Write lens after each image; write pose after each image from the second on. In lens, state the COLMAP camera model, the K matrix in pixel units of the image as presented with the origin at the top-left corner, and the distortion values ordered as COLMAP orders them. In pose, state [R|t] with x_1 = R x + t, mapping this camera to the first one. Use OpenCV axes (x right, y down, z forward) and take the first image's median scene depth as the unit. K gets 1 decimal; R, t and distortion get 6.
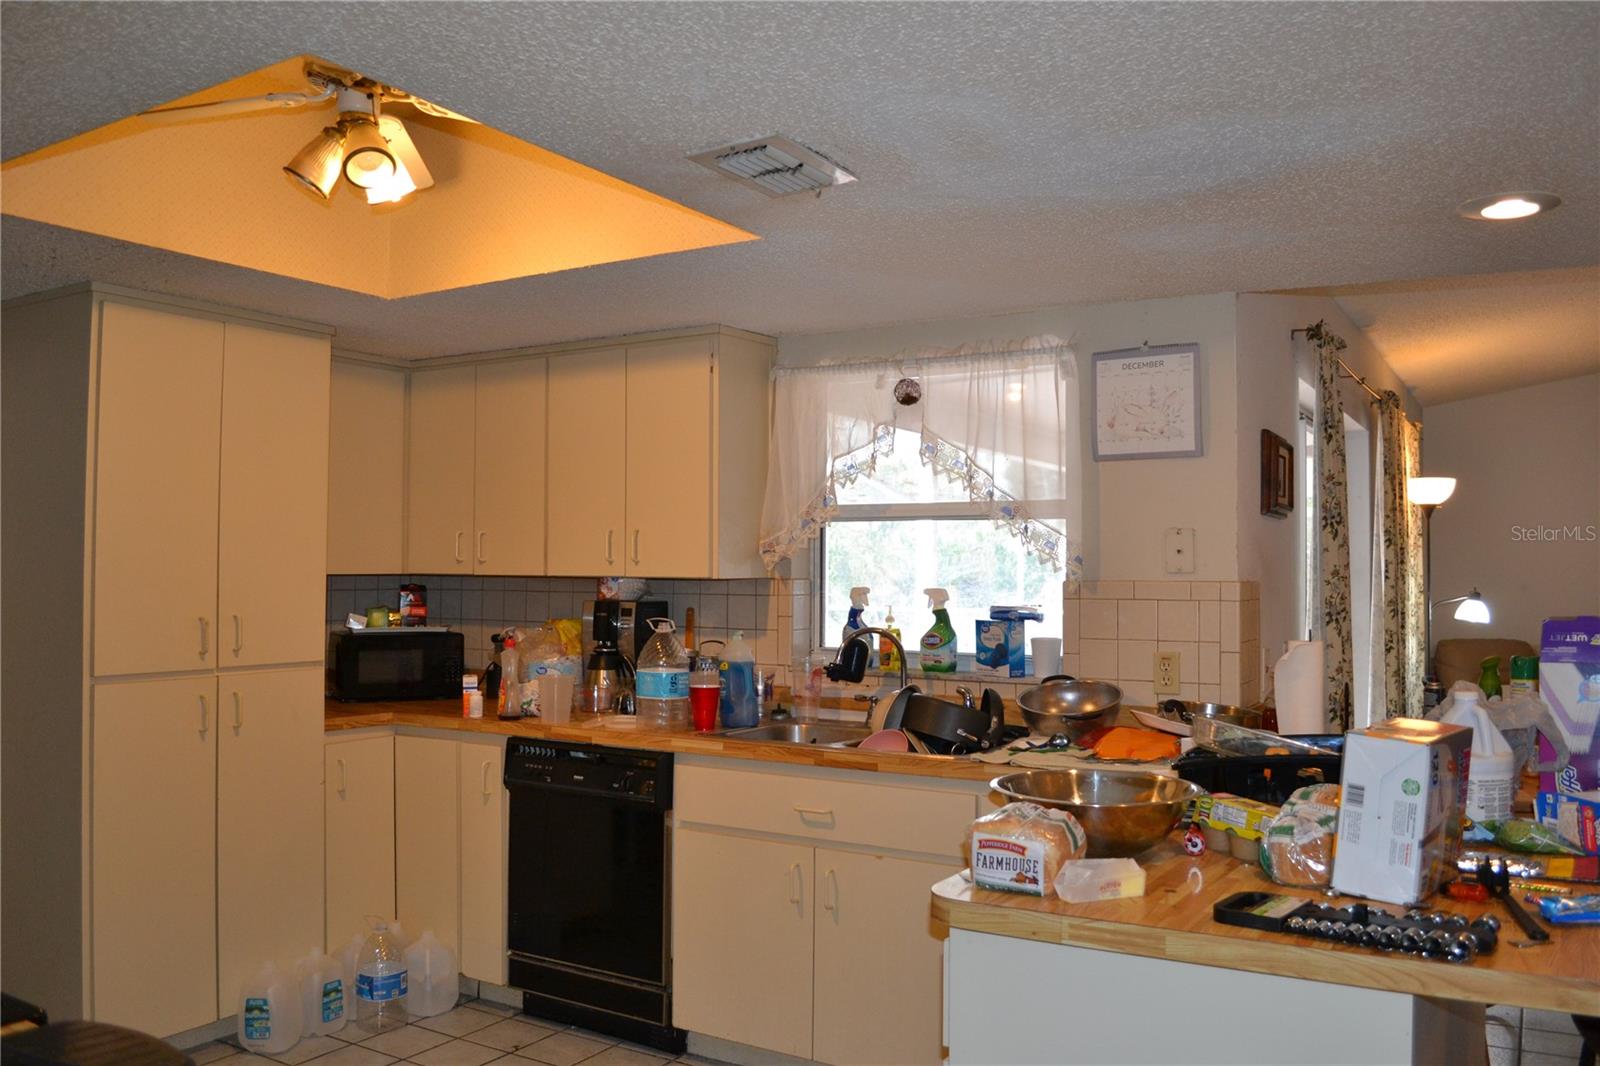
lens RADIAL K [[1277.7, 0, 796.1], [0, 1277.7, 543.6], [0, 0, 1]] dist [-0.079647, 0.014060]
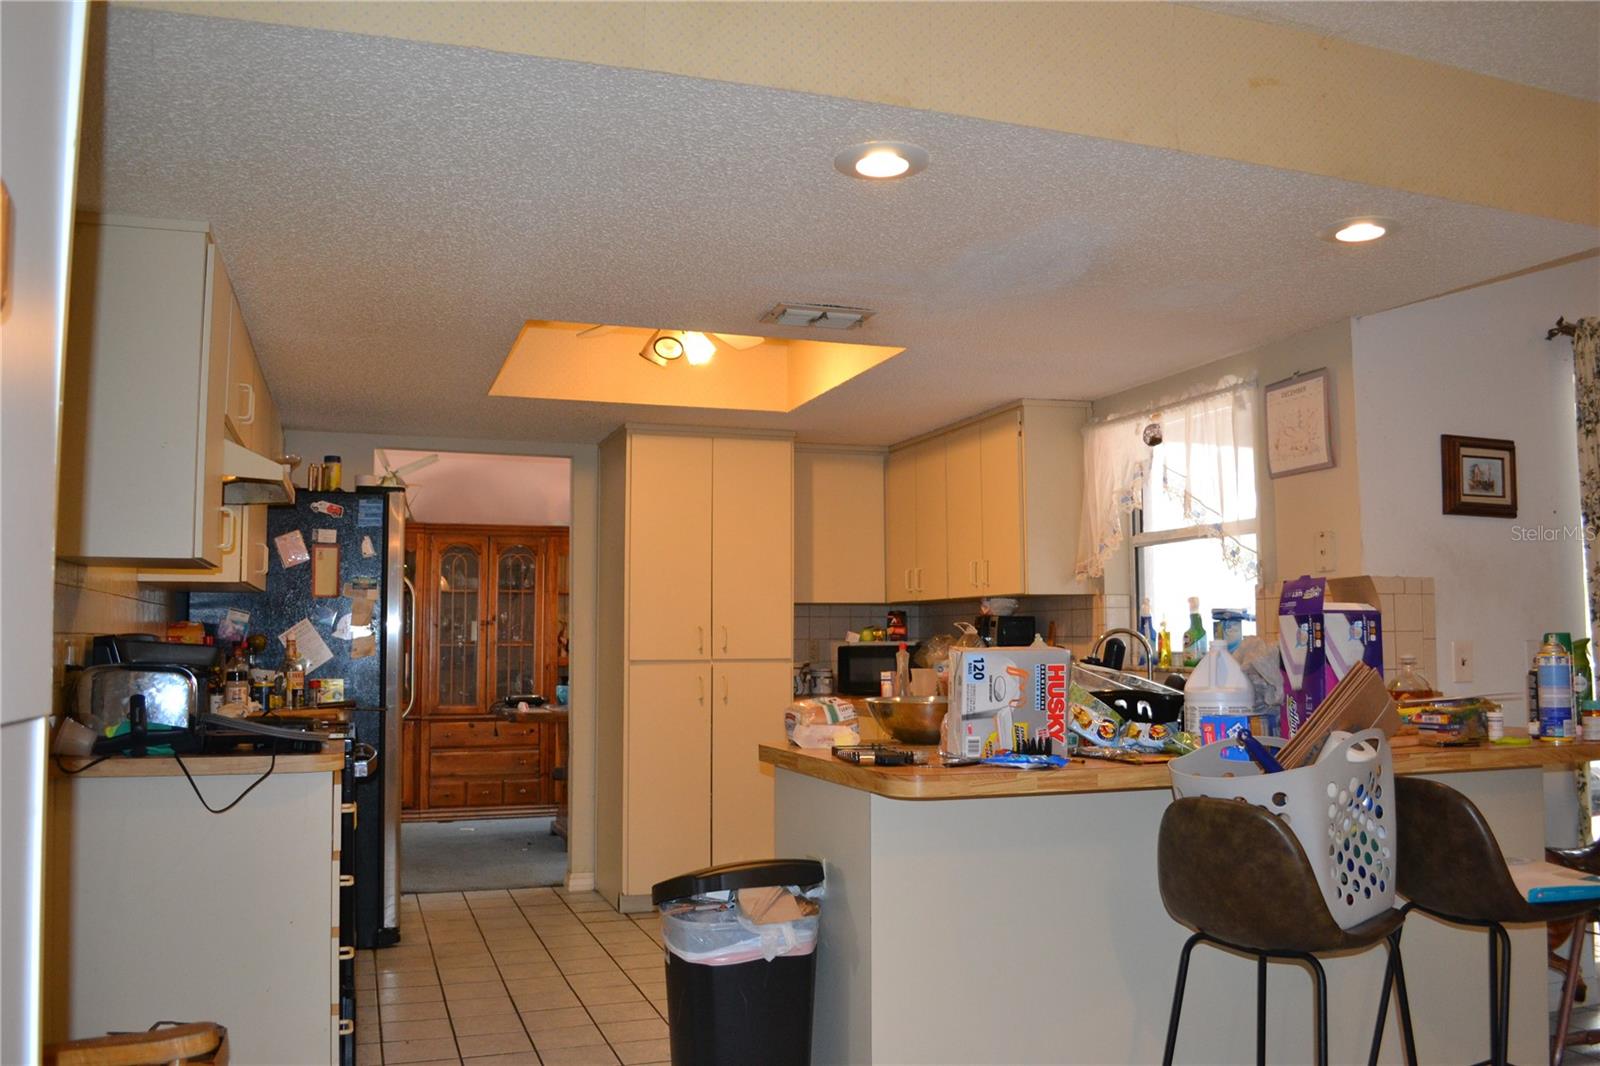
lens RADIAL K [[1277.7, 0, 792.7], [0, 1277.7, 535.7], [0, 0, 1]] dist [-0.079647, 0.014060]
pose [[0.770606, -0.059433, -0.634535, 0.621027], [0.020261, 0.997424, -0.068817, 0.056416], [0.636990, 0.040174, 0.769825, -0.157066]]
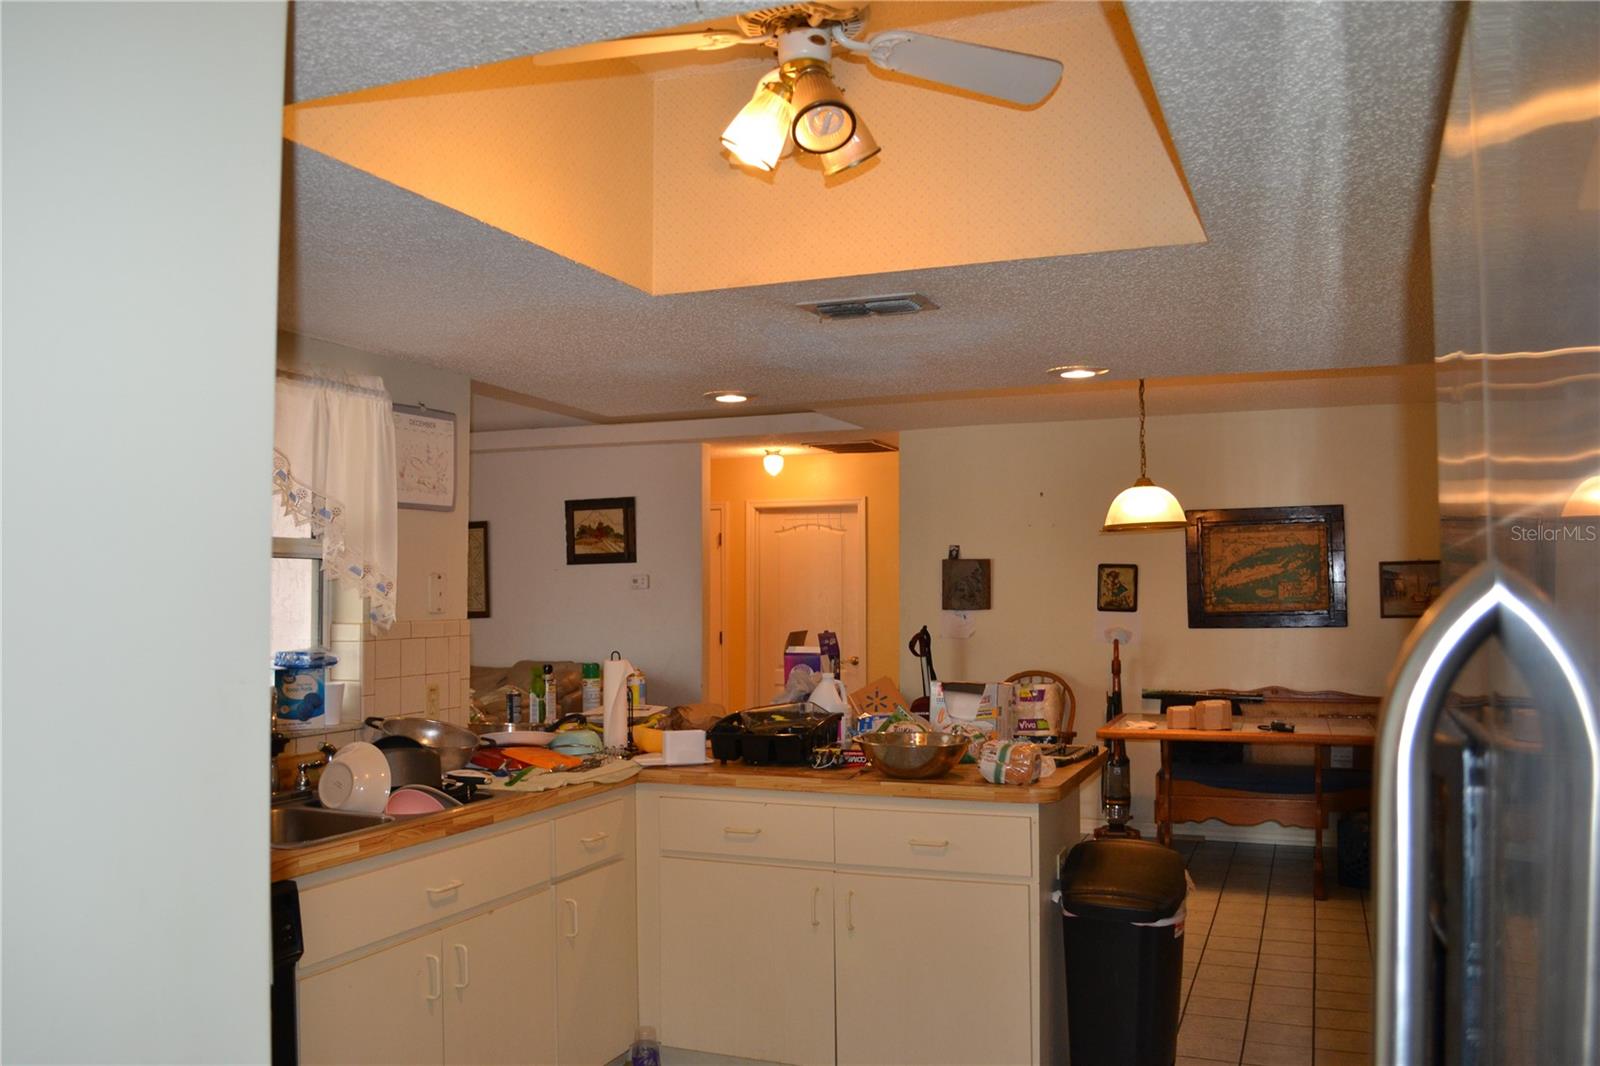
lens RADIAL K [[1277.7, 0, 799.7], [0, 1277.7, 537.3], [0, 0, 1]] dist [-0.079647, 0.014060]
pose [[-0.161206, 0.038345, 0.986176, -0.831504], [-0.017445, 0.998978, -0.041695, -0.002697], [-0.986767, -0.023925, -0.160372, 0.825851]]
